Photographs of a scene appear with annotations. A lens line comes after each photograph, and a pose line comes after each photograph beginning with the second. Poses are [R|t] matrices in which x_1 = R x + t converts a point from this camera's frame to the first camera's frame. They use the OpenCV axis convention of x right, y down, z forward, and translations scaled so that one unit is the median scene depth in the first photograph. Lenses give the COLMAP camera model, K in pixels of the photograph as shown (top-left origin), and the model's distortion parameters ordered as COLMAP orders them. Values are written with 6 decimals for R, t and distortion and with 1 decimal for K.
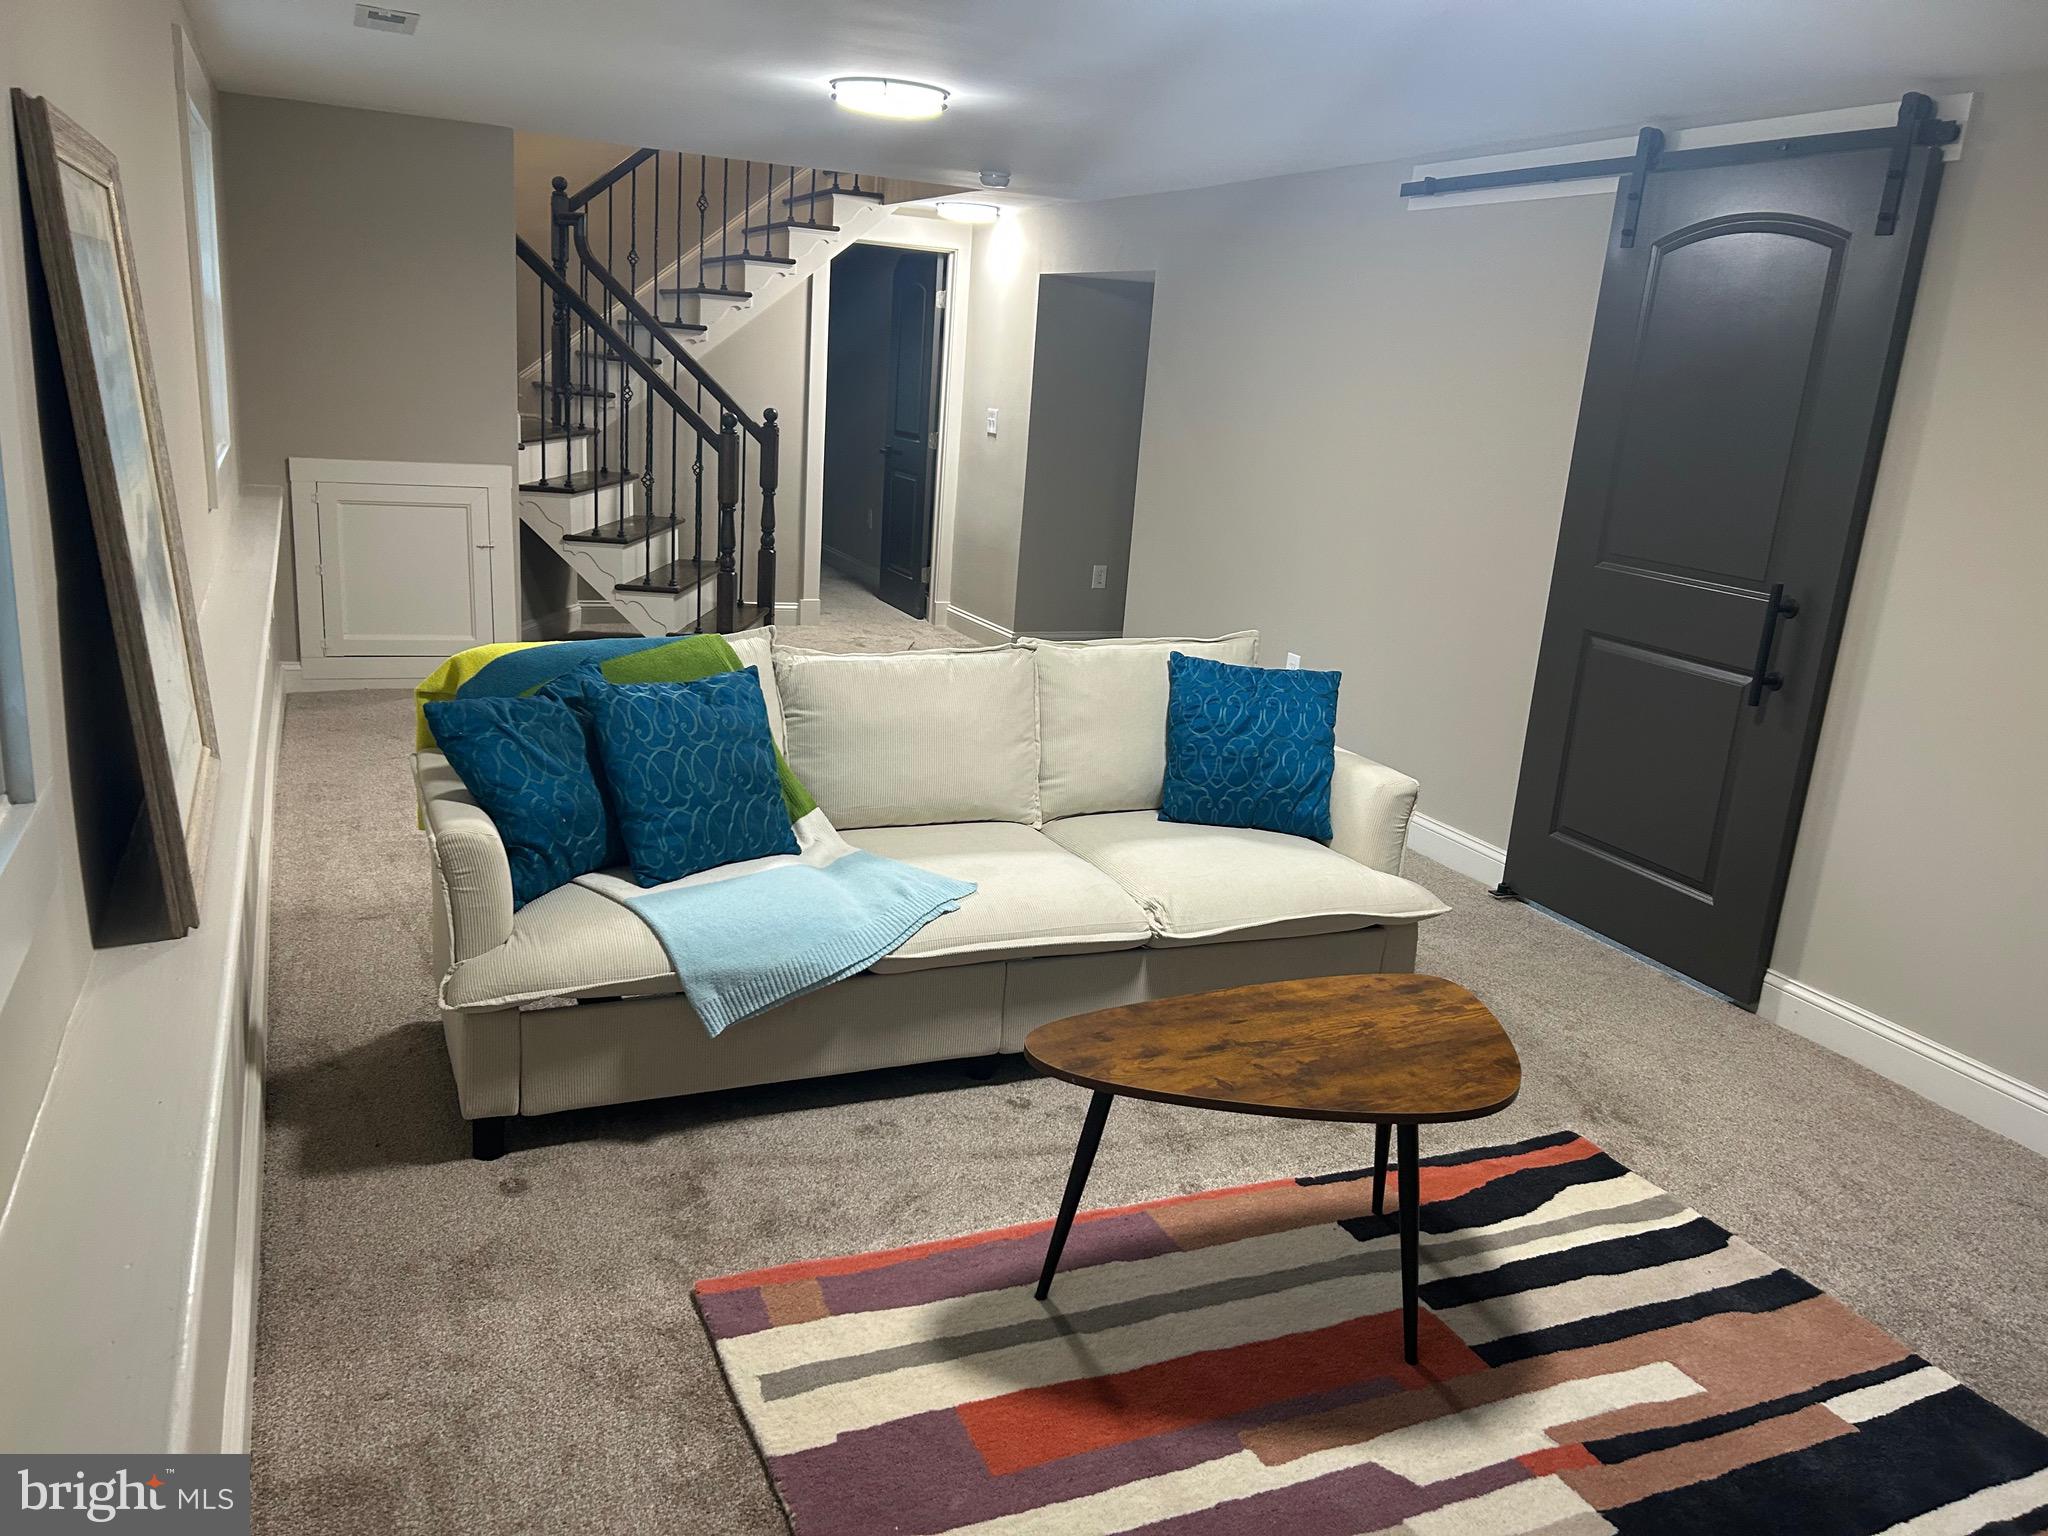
lens RADIAL K [[1550.0, 0, 1037.2], [0, 1550.0, 778.8], [0, 0, 1]] dist [0.046155, -0.003906]
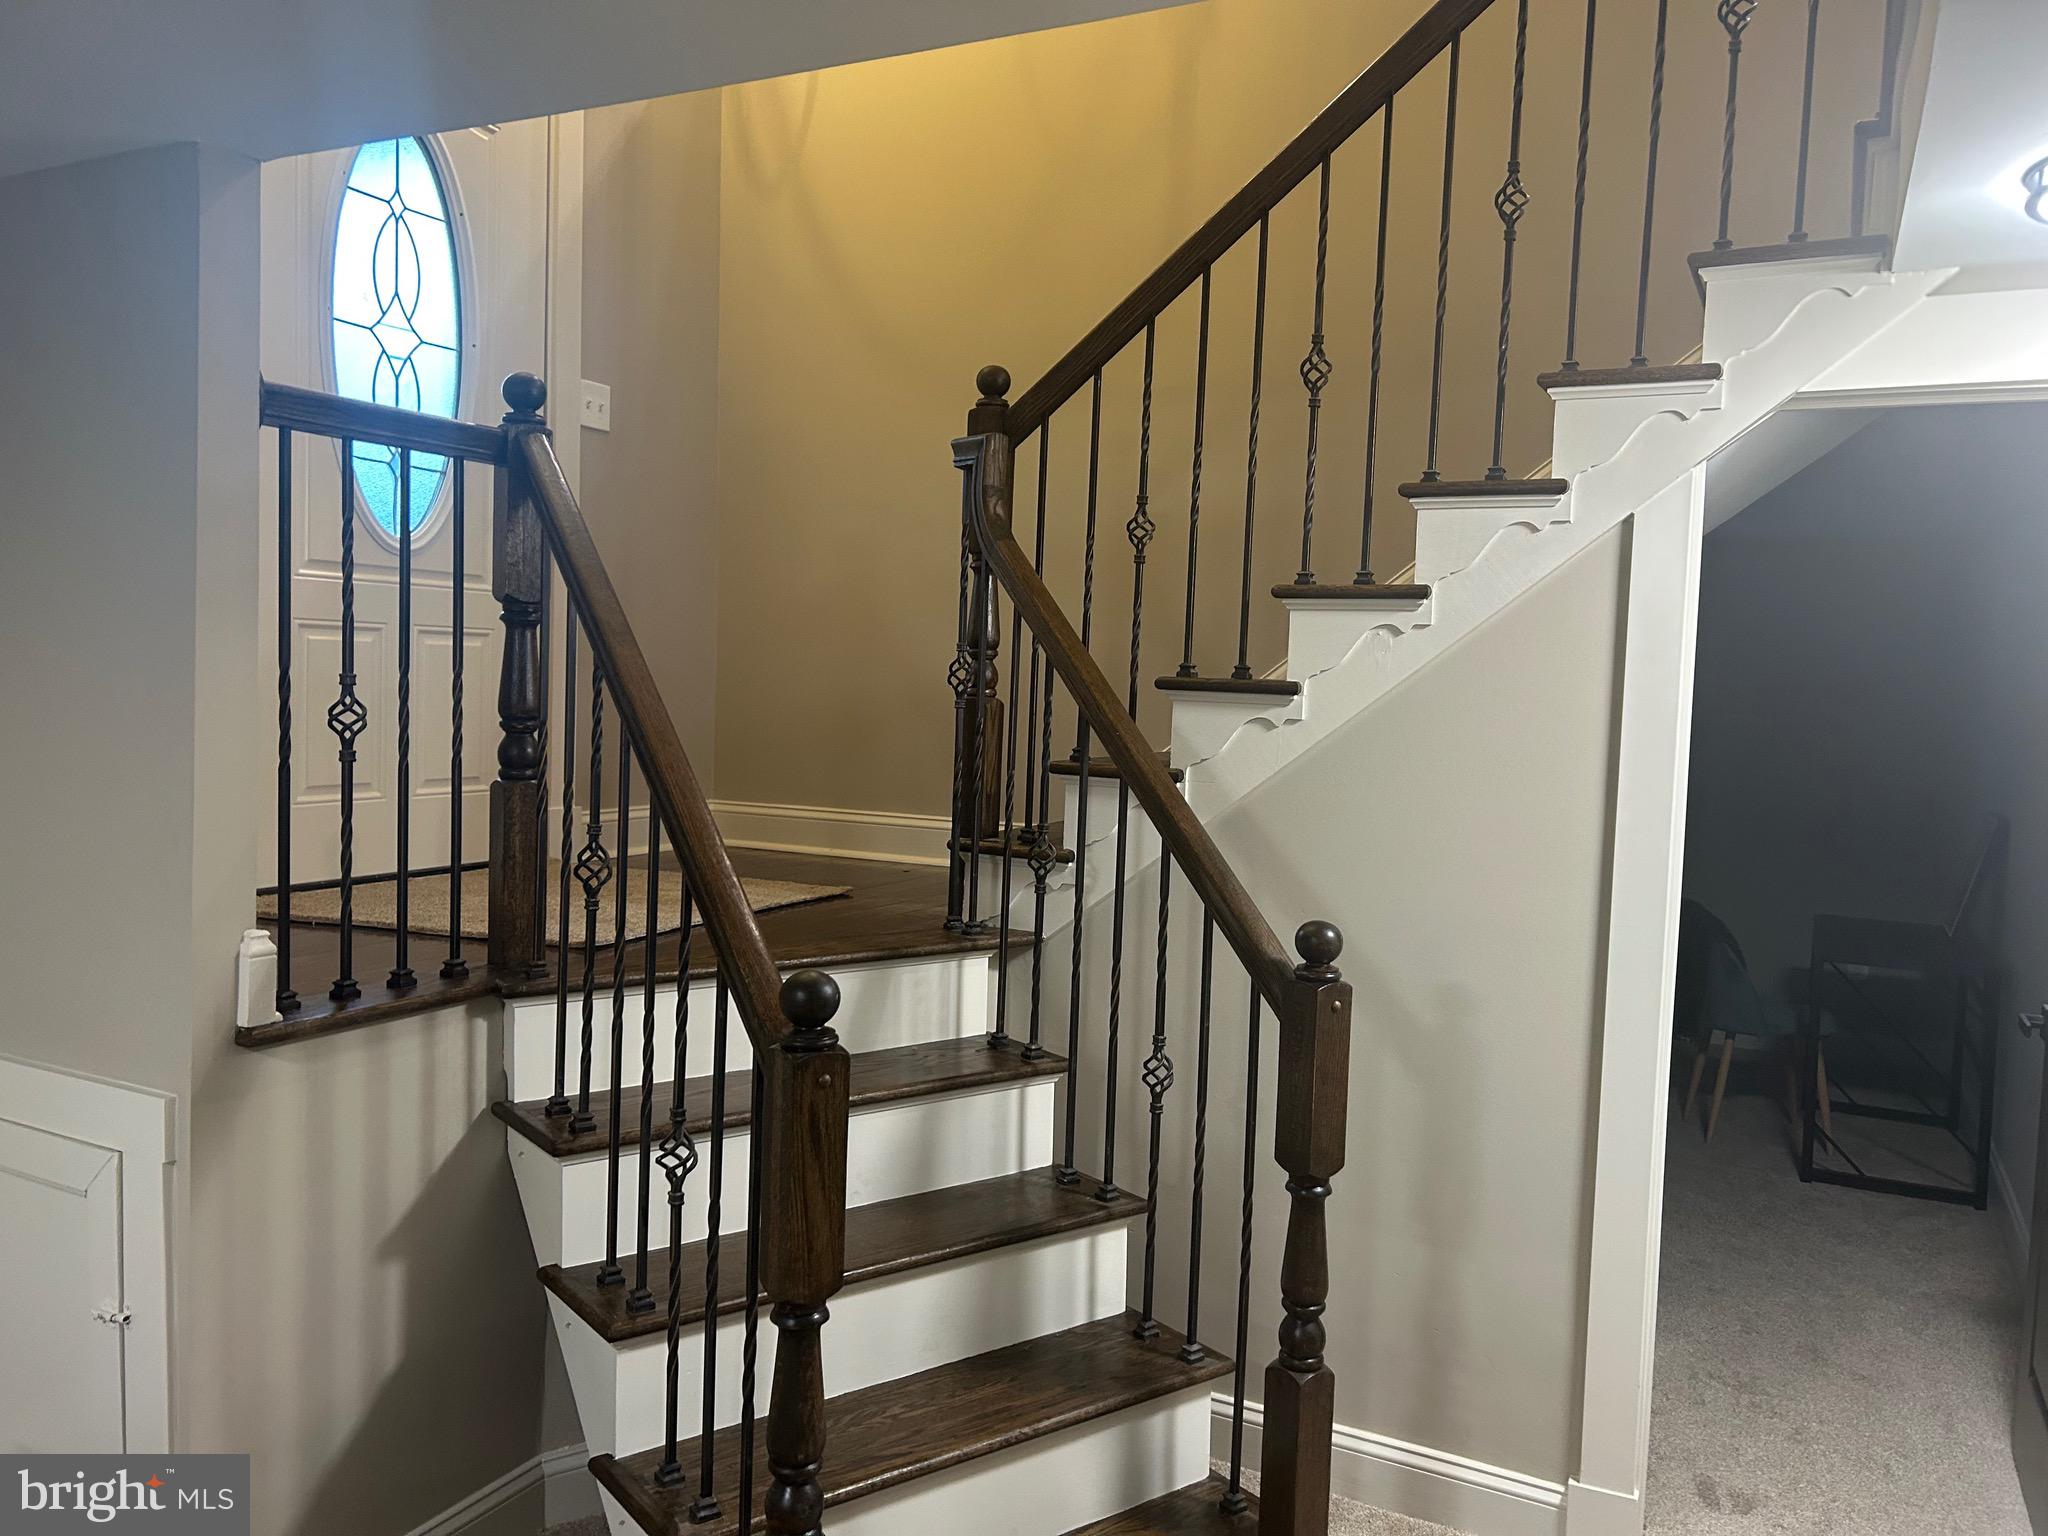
lens RADIAL K [[1550.0, 0, 1037.2], [0, 1550.0, 778.8], [0, 0, 1]] dist [0.046155, -0.003906]
pose [[0.632948, 0.004823, -0.774179, 0.032566], [-0.193265, 0.969306, -0.151970, -0.204736], [0.749684, 0.245811, 0.614452, 0.749024]]
